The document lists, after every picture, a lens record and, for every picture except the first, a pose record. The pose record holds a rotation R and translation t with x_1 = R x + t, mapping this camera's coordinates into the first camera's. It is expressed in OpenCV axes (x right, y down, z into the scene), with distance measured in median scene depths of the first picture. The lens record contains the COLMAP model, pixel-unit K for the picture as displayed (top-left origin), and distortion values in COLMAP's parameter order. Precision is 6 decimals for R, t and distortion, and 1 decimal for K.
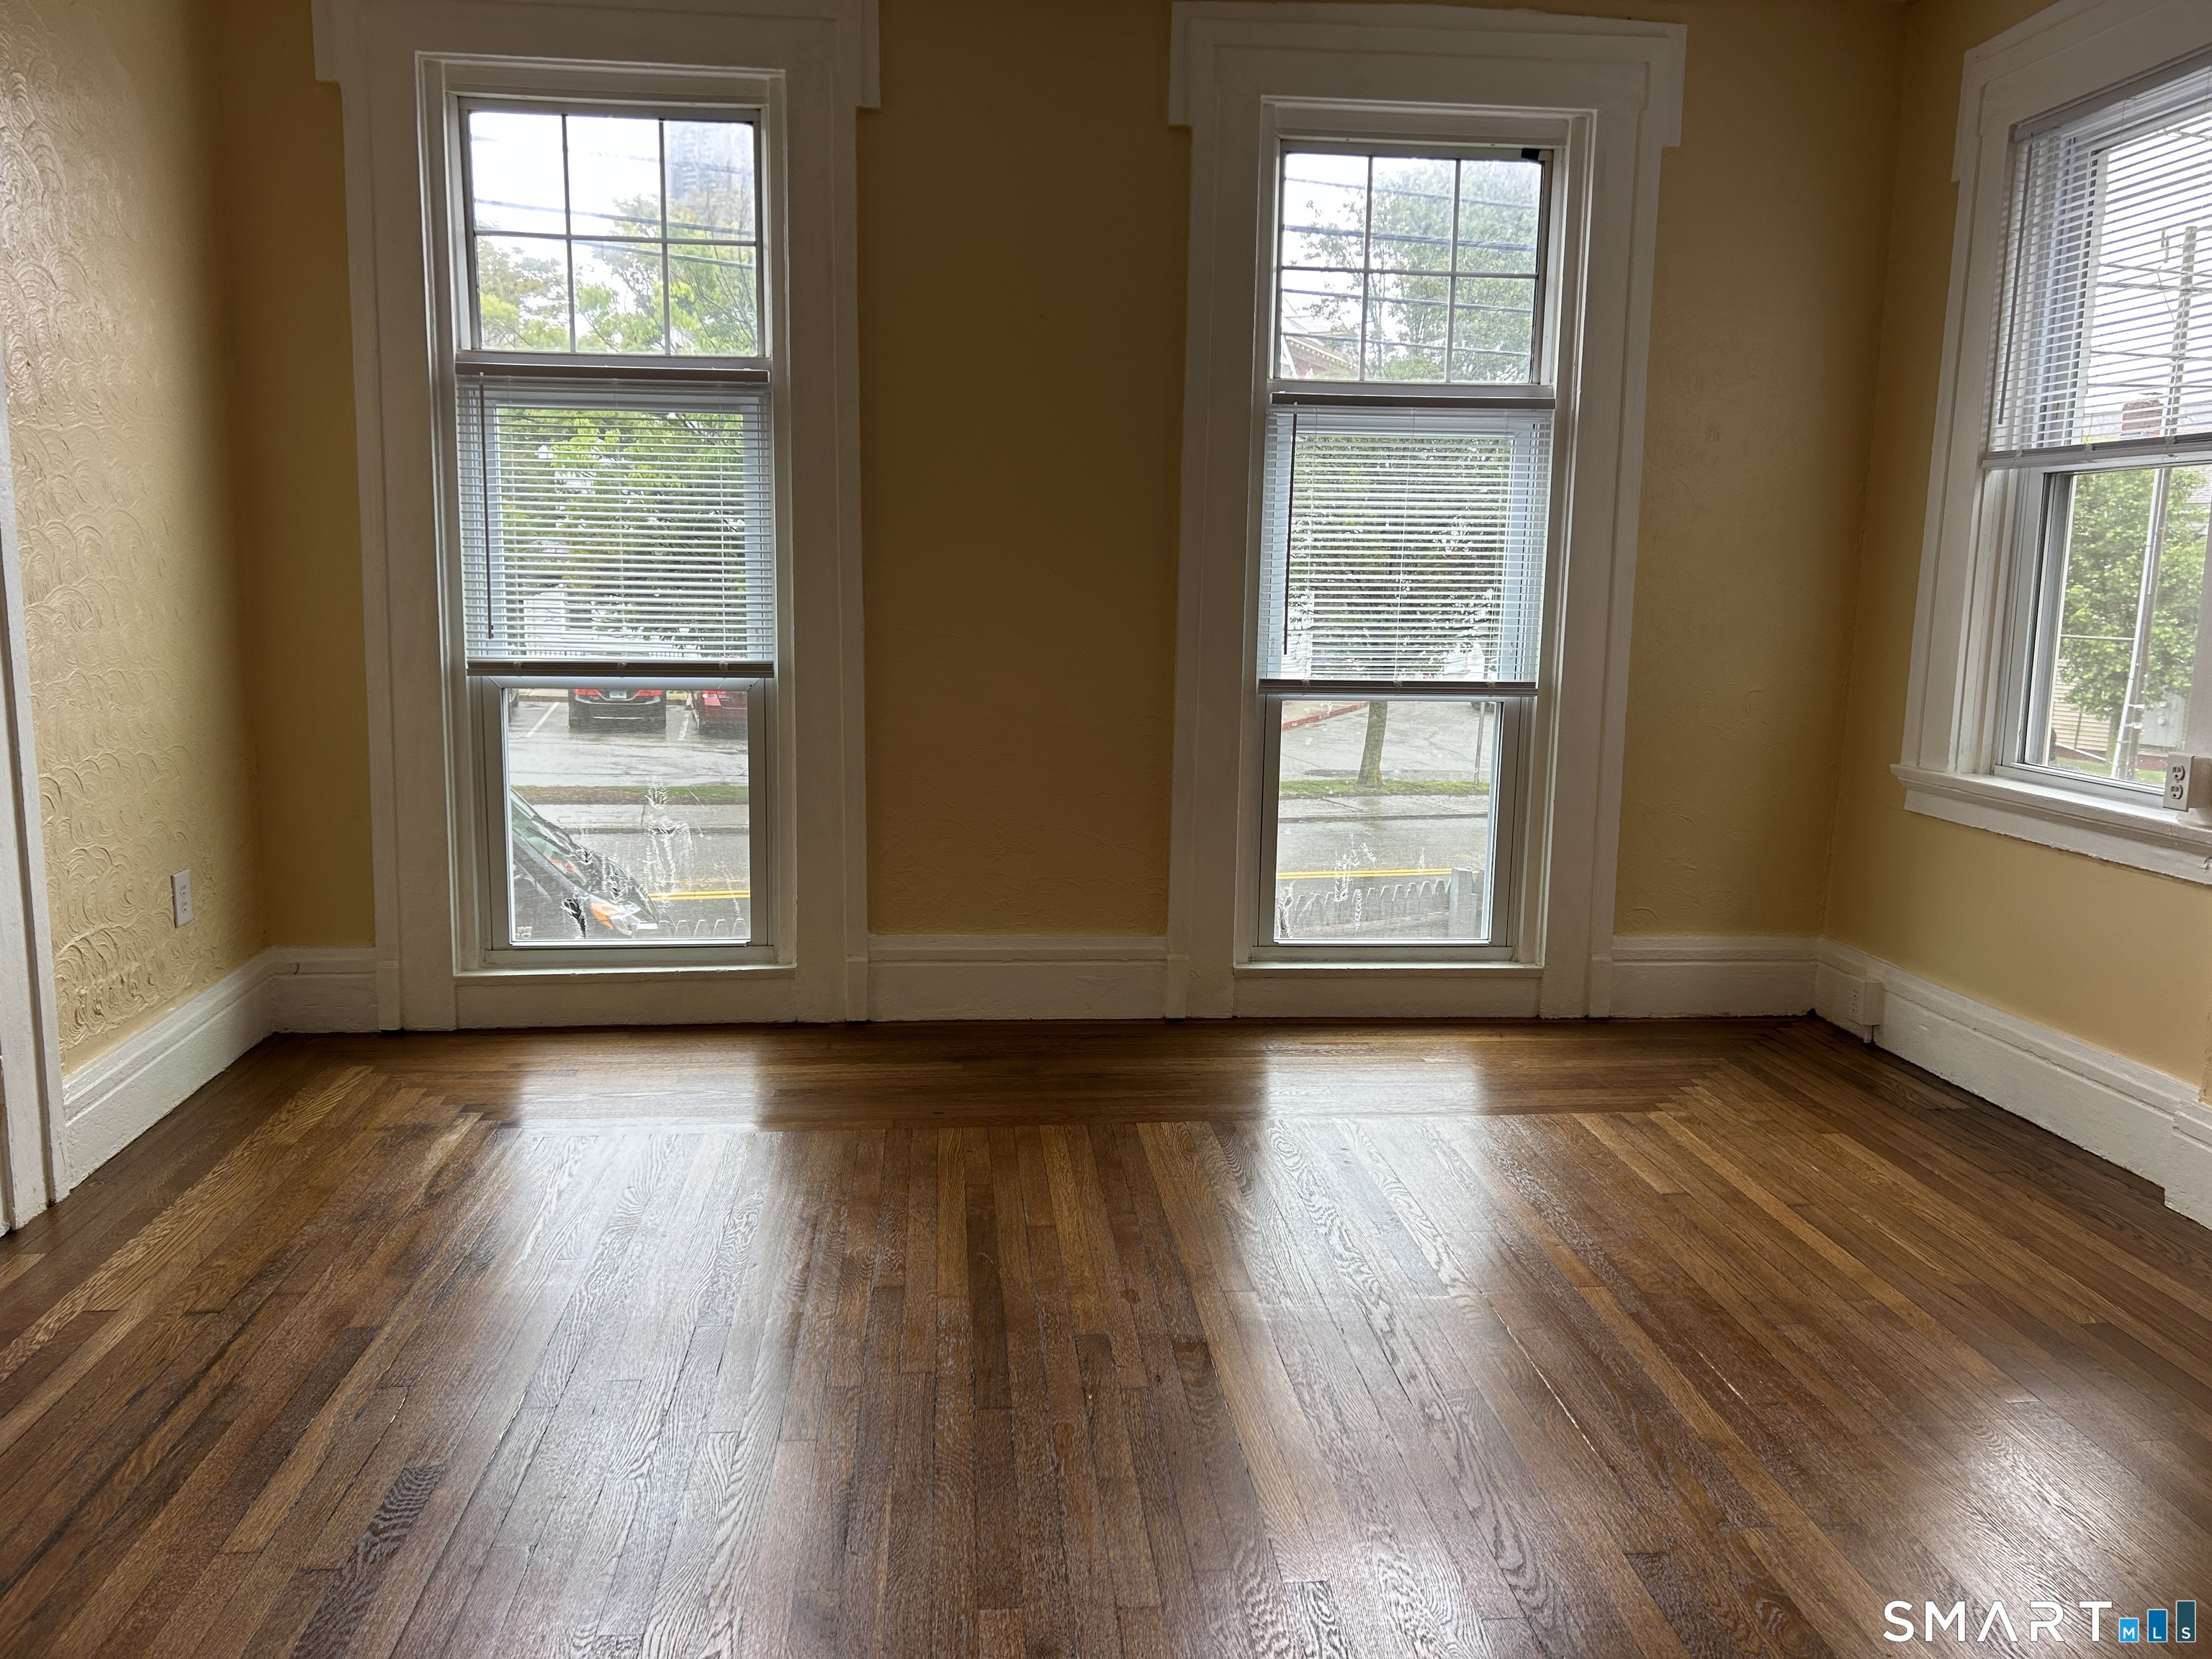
lens RADIAL K [[1700.0, 0, 1115.8], [0, 1700.0, 828.5], [0, 0, 1]] dist [0.020604, -0.000609]
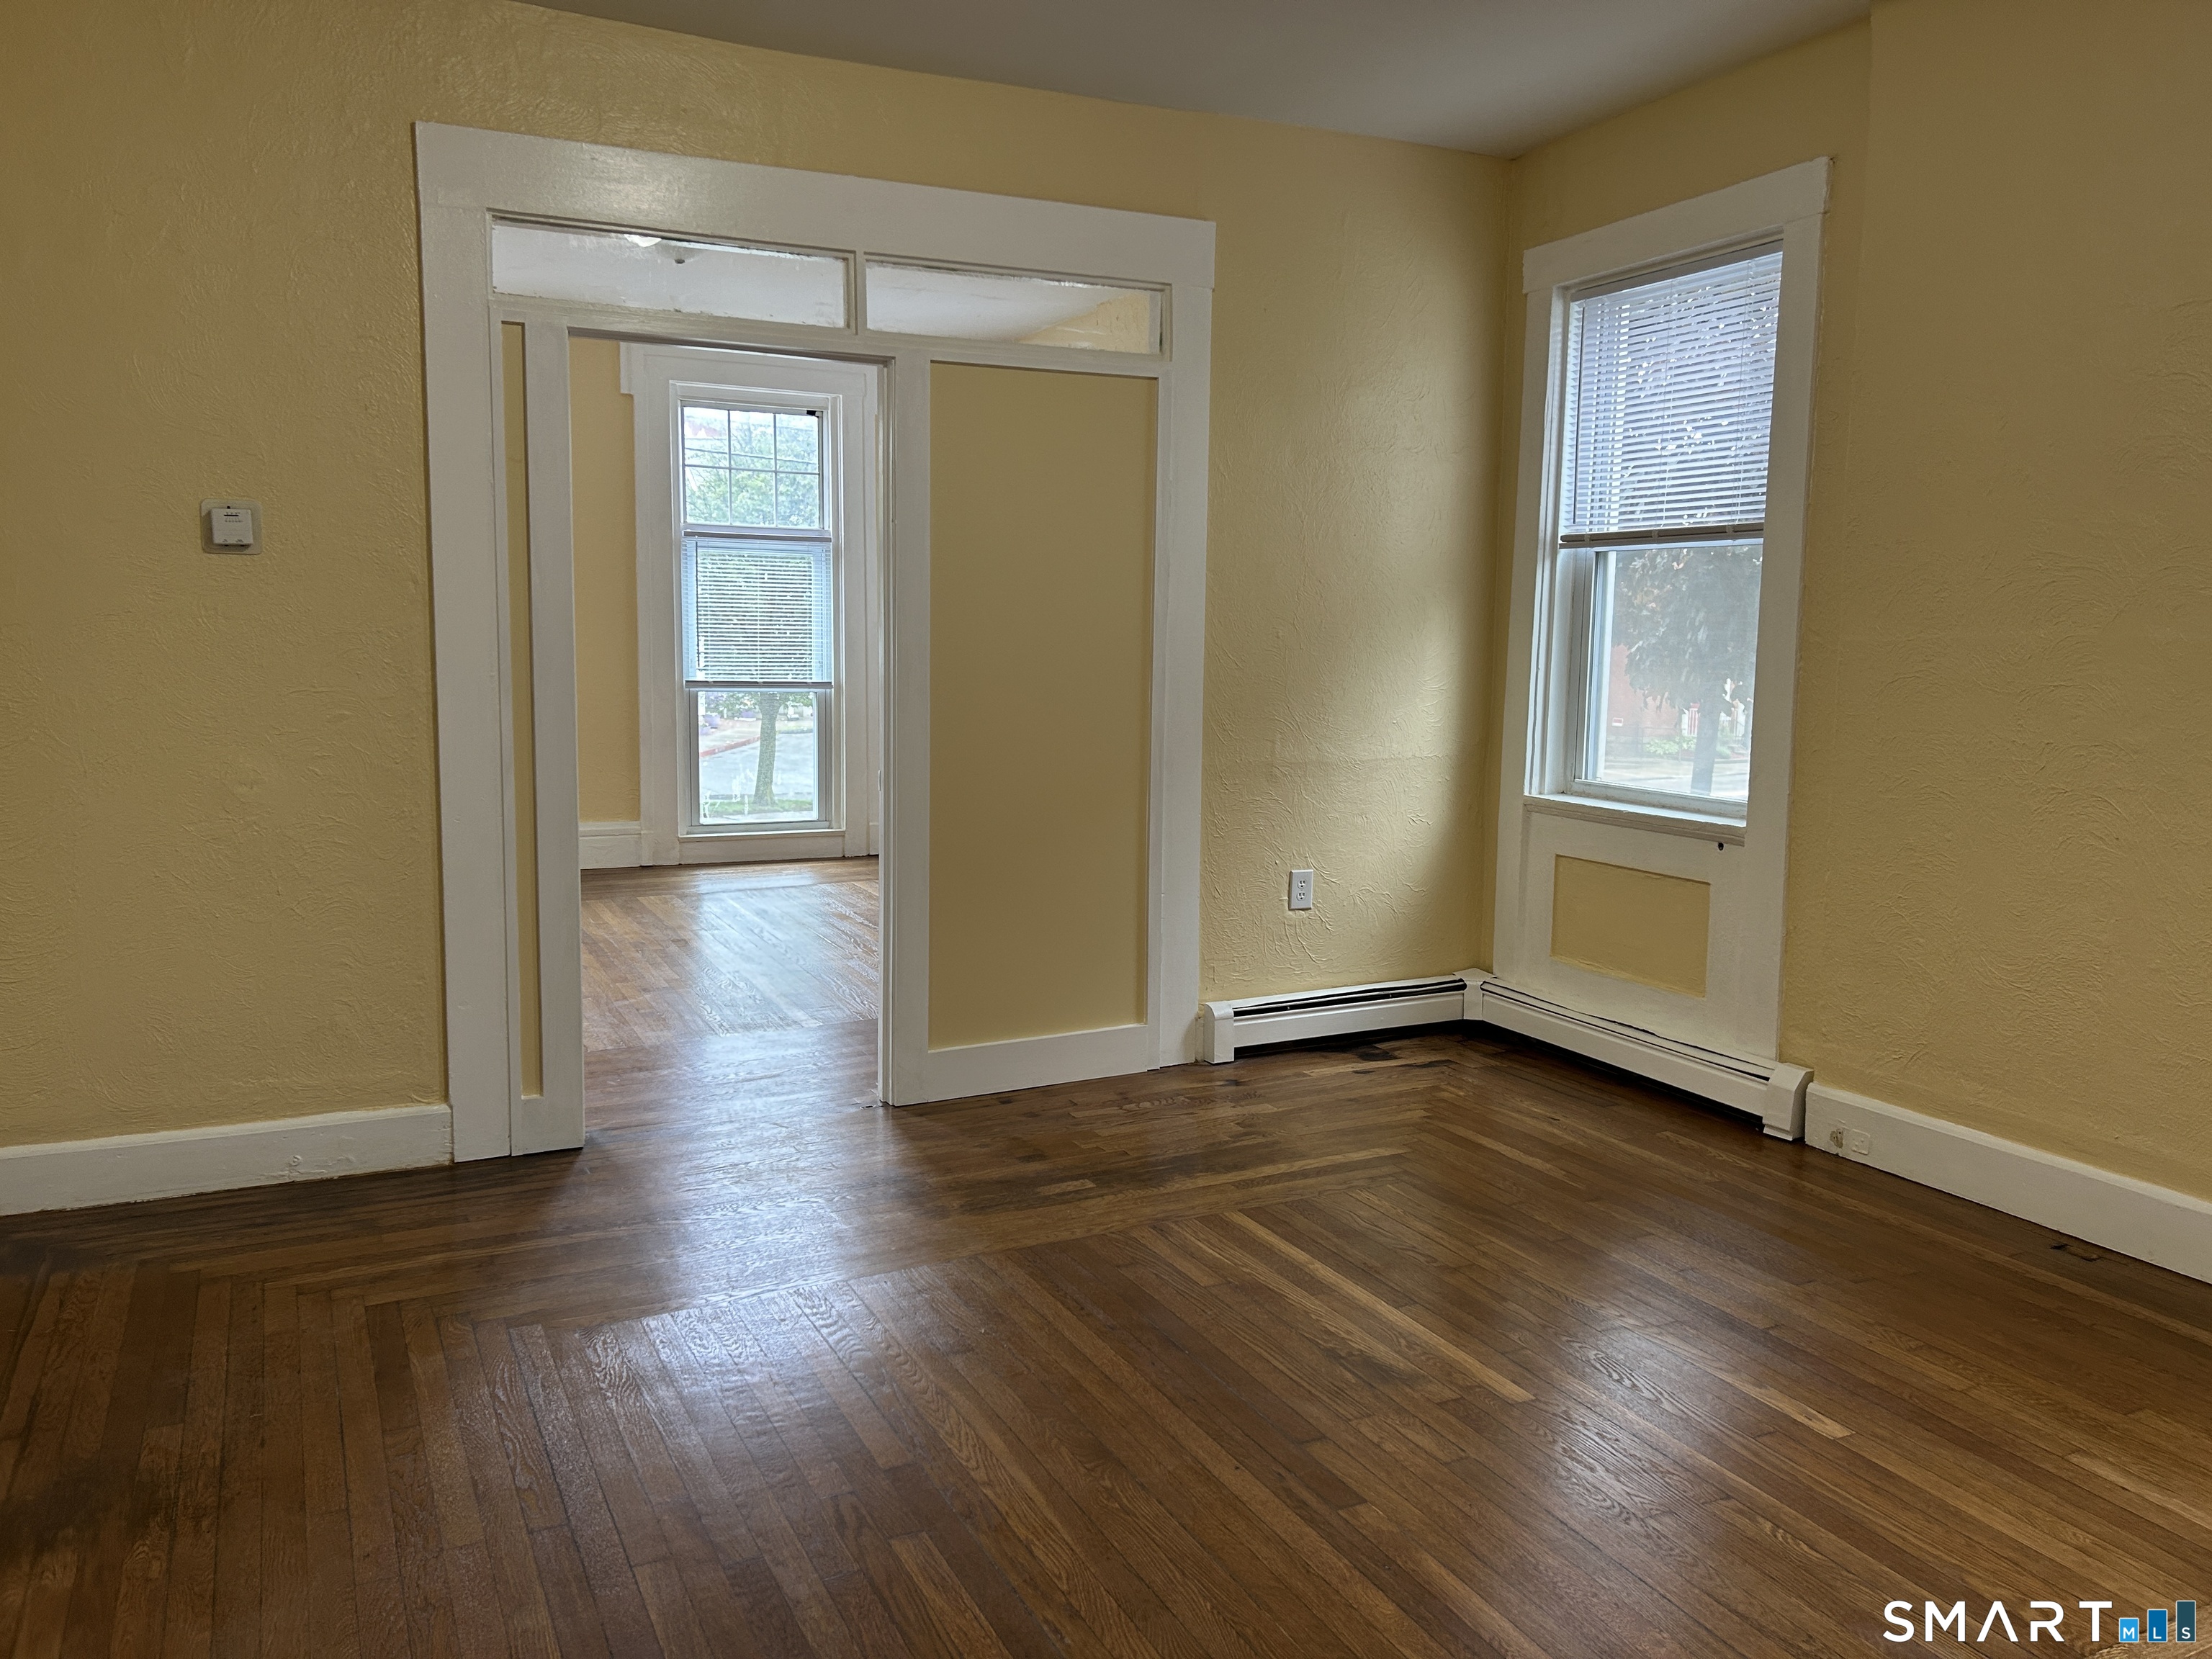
lens RADIAL K [[1700.0, 0, 1115.8], [0, 1700.0, 828.5], [0, 0, 1]] dist [0.020604, -0.000609]
pose [[0.939011, -0.046171, 0.340773, -0.116173], [0.055460, 0.998306, -0.017562, 0.132279], [-0.339385, 0.035391, 0.939981, -0.919766]]
